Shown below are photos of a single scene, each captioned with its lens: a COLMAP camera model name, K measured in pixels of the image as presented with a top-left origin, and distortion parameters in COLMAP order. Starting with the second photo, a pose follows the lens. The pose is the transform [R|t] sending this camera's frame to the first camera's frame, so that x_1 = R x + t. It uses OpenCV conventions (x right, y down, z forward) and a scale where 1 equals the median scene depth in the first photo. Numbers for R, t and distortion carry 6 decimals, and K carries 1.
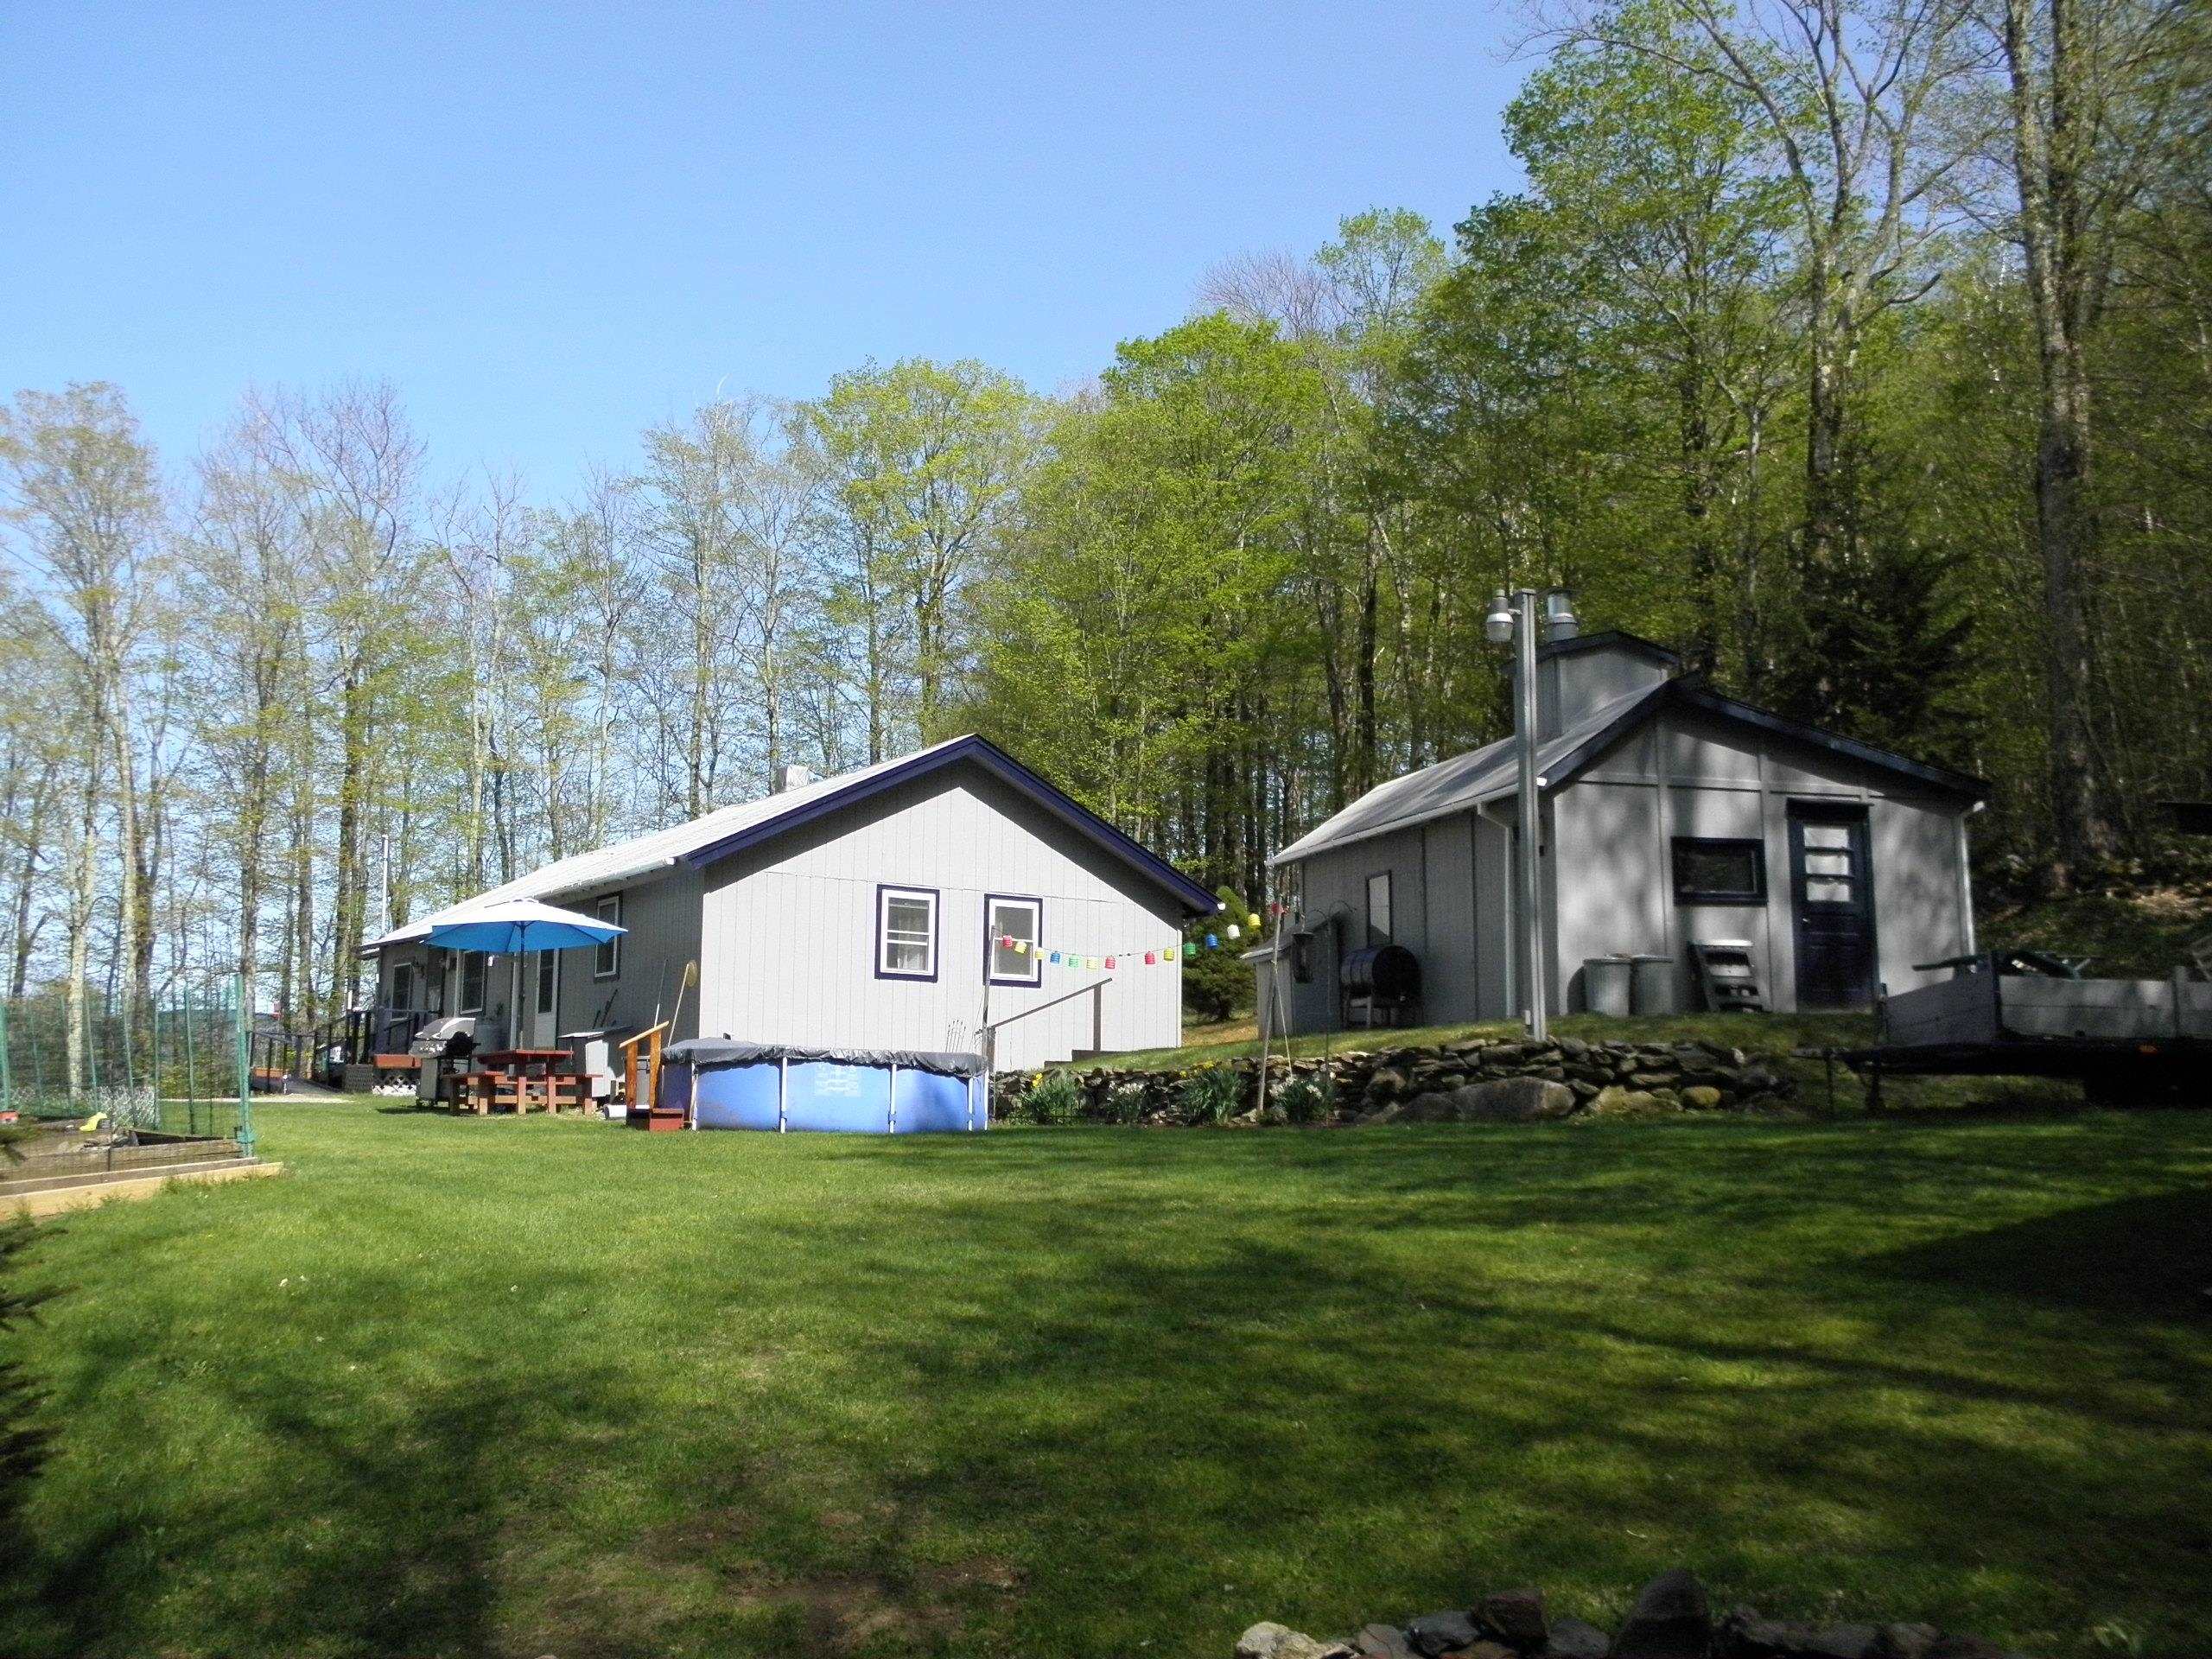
lens RADIAL K [[1844.4, 0, 1116.8], [0, 1844.4, 813.7], [0, 0, 1]] dist [-0.087834, 0.049674]
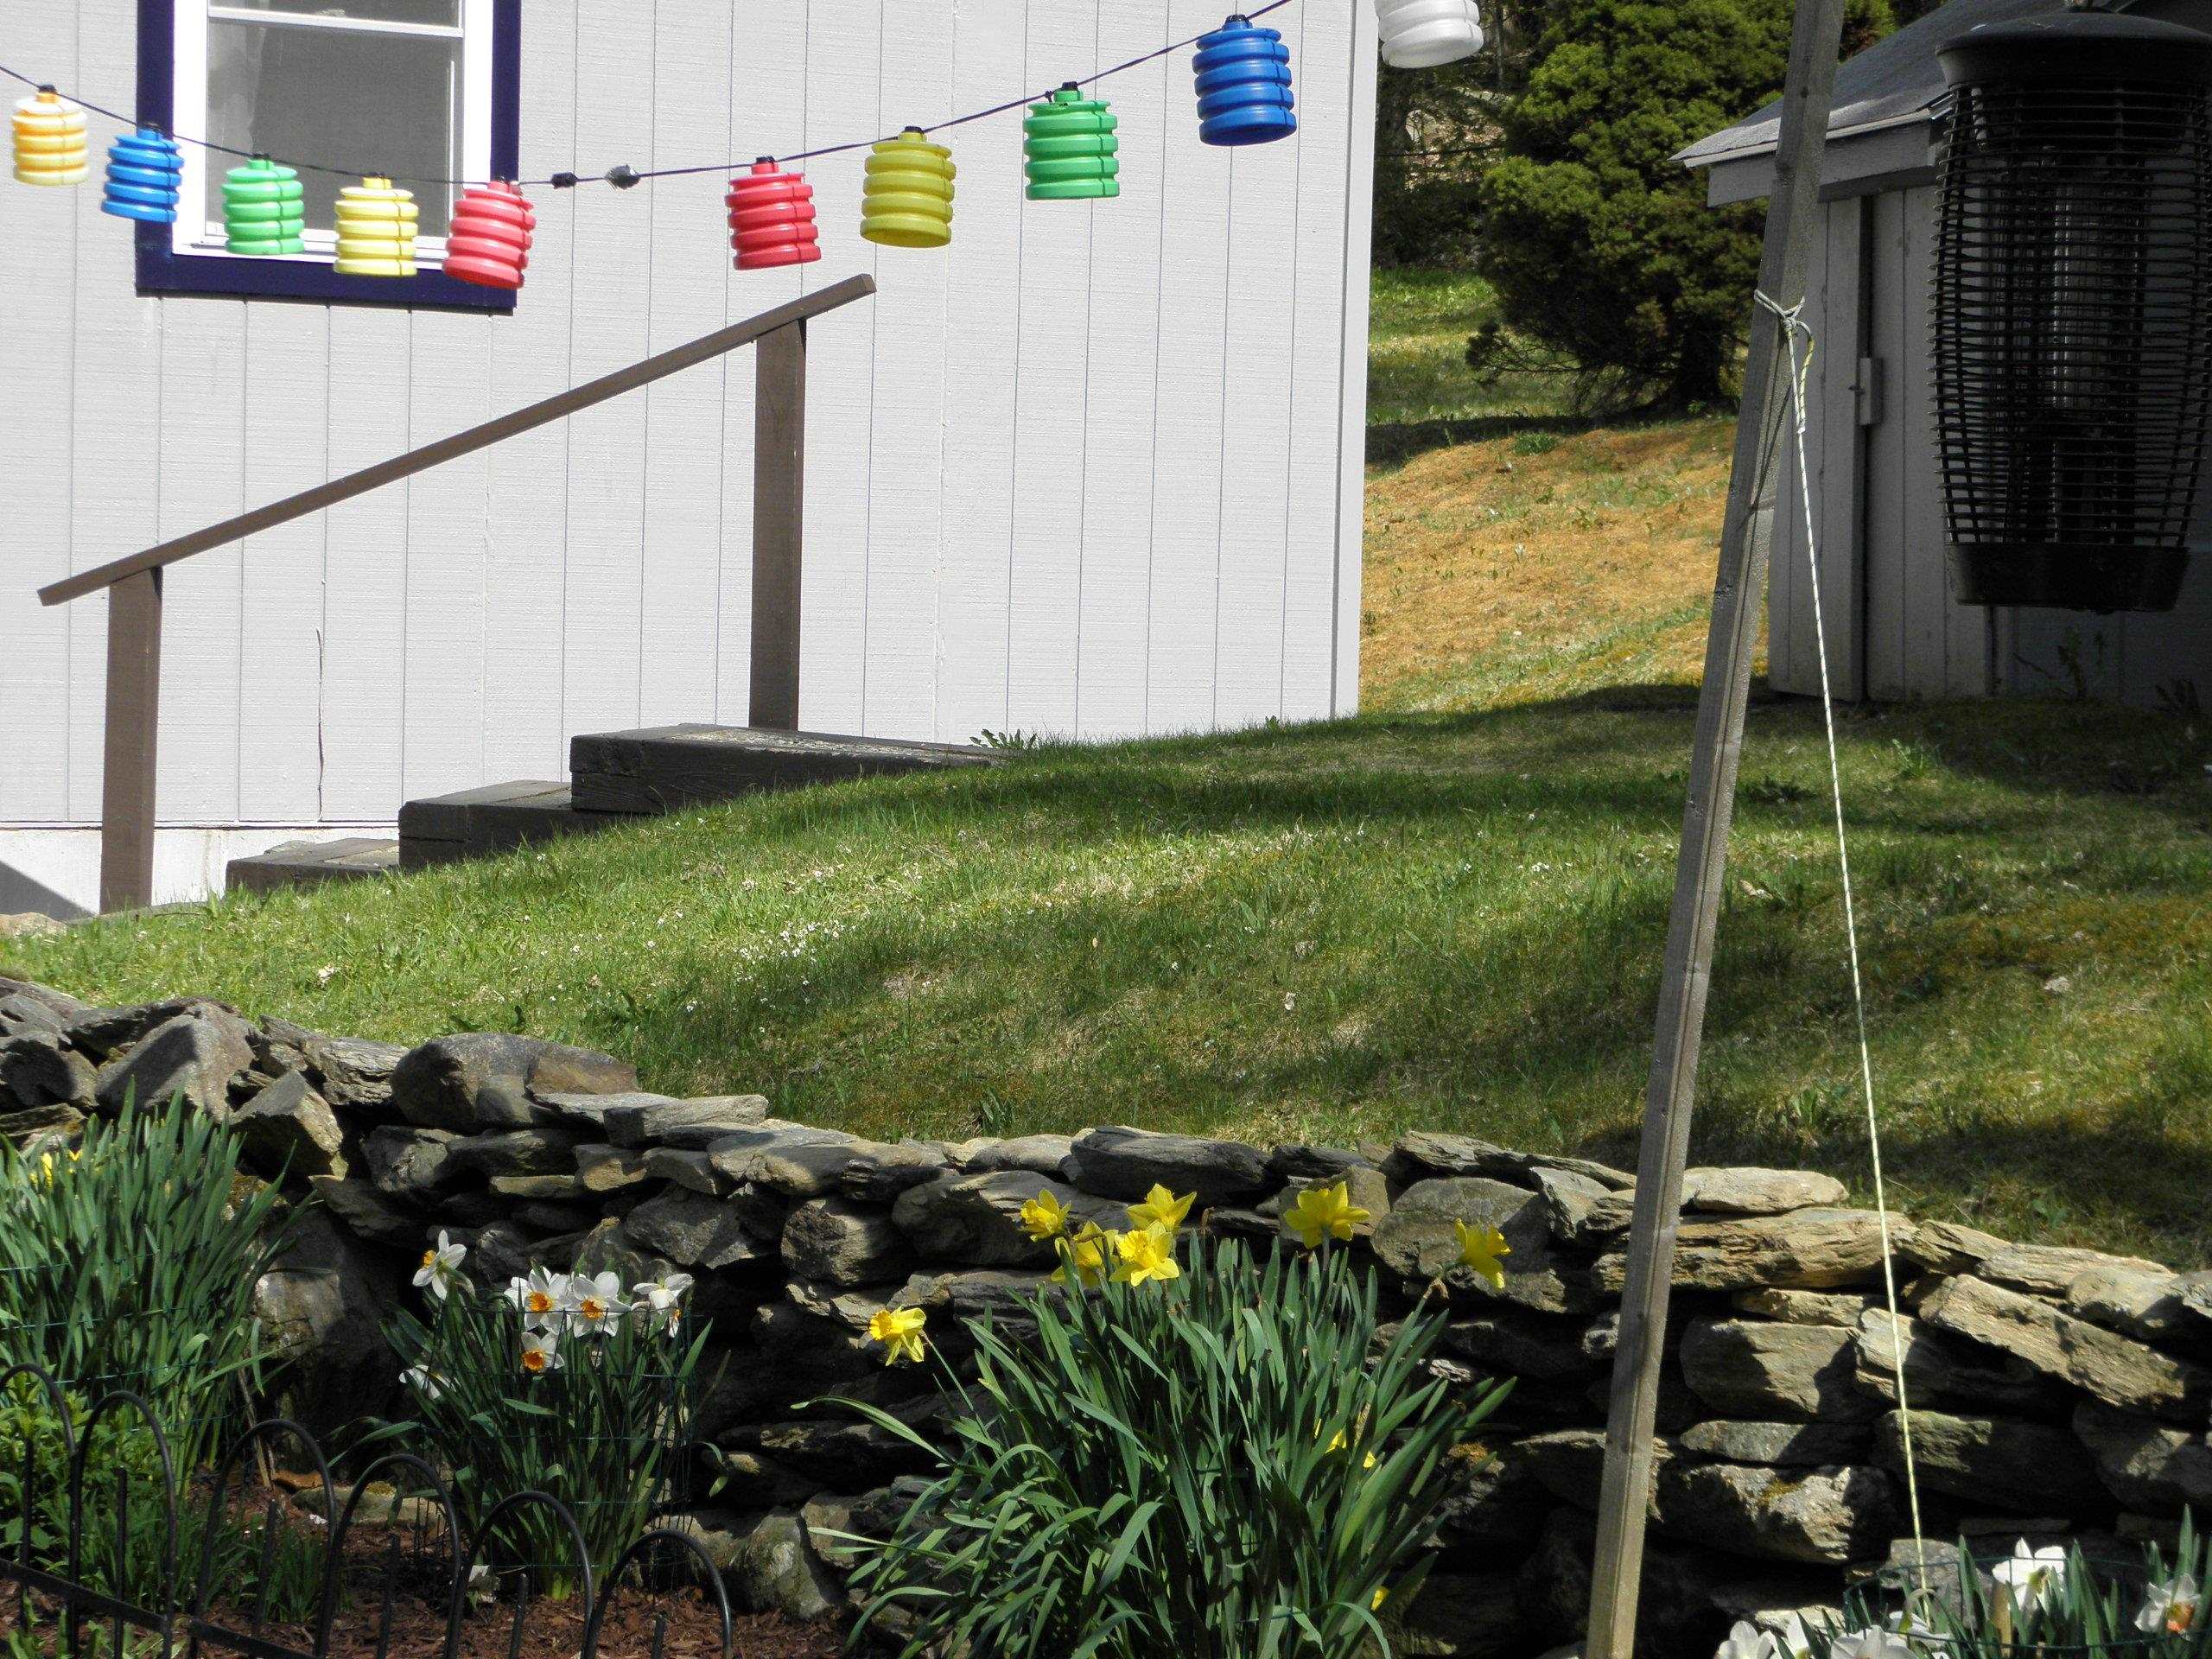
lens RADIAL K [[6144.5, 0, 1148.9], [0, 6144.5, 847.9], [0, 0, 1]] dist [0.334748, 0.000000]
pose [[0.998674, 0.020825, -0.047087, 0.076903], [-0.010845, 0.979112, 0.203031, 0.046782], [0.050332, -0.202251, 0.978039, 0.756066]]
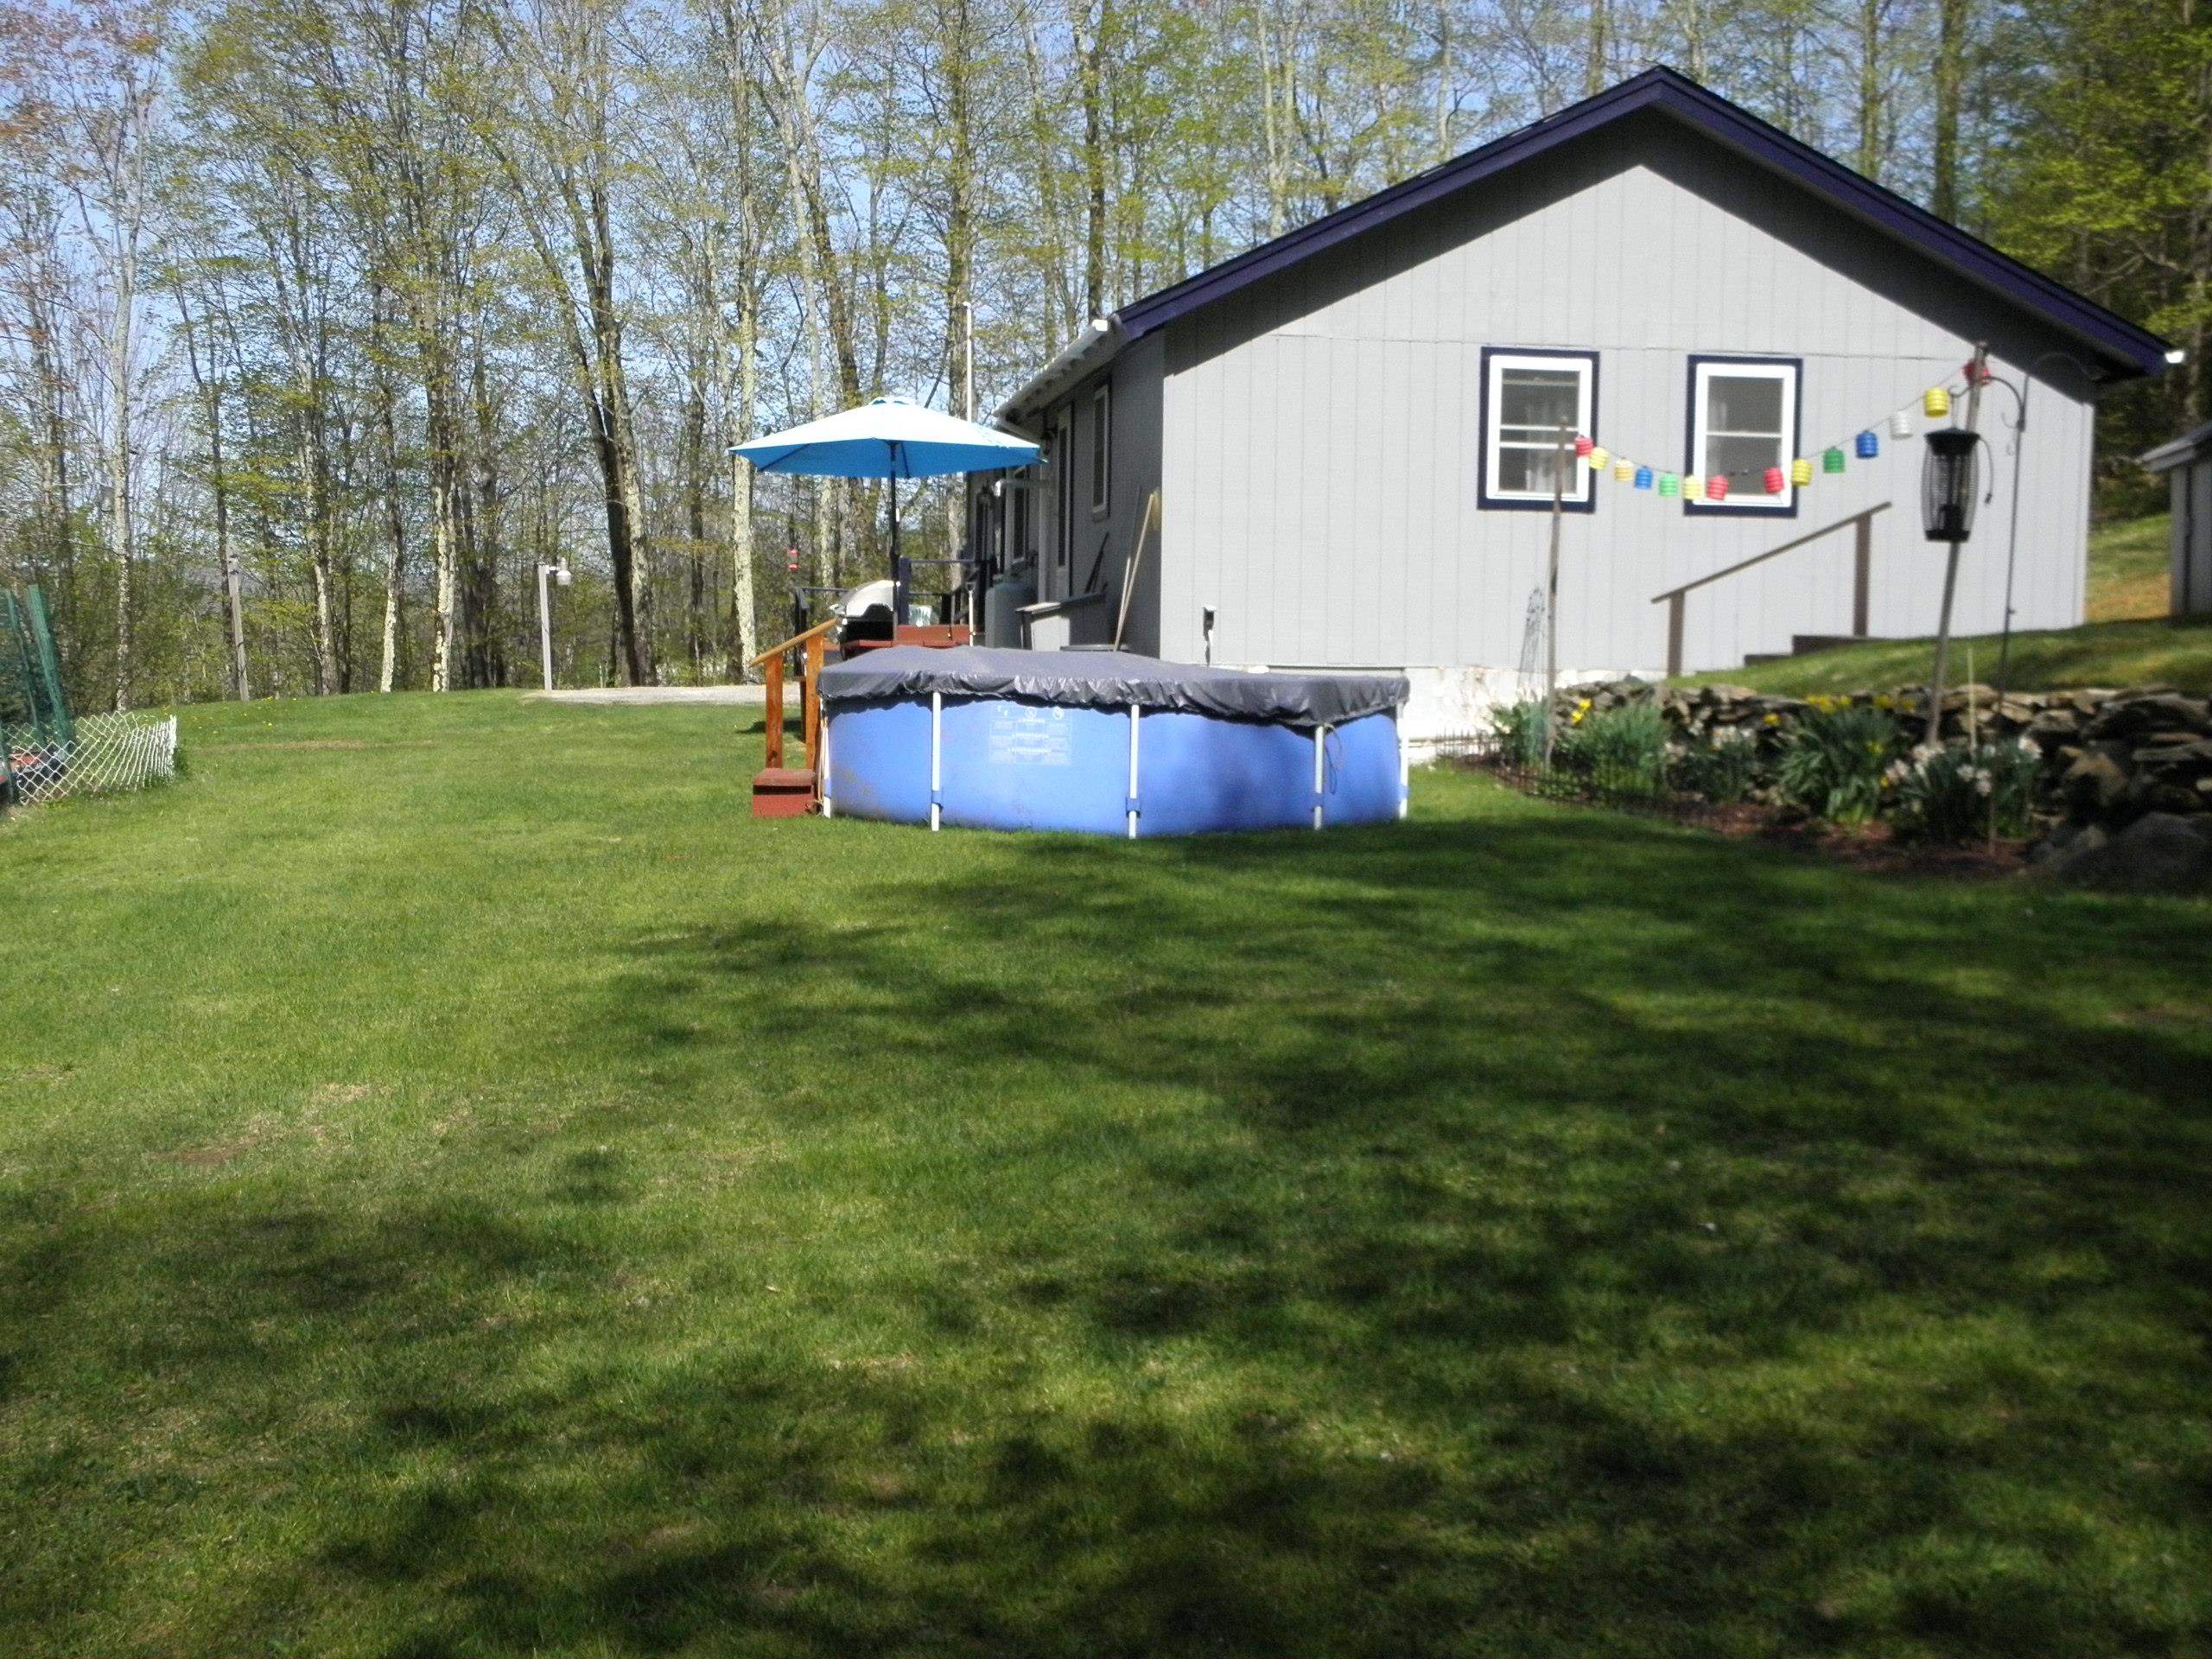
lens RADIAL K [[2457.9, 0, 1106.8], [0, 2457.9, 846.3], [0, 0, 1]] dist [-0.027647, 0.000000]
pose [[0.886795, 0.045748, -0.459894, 0.209867], [0.065605, 0.972552, 0.223248, 0.017718], [0.457484, -0.228146, 0.859452, 0.396543]]
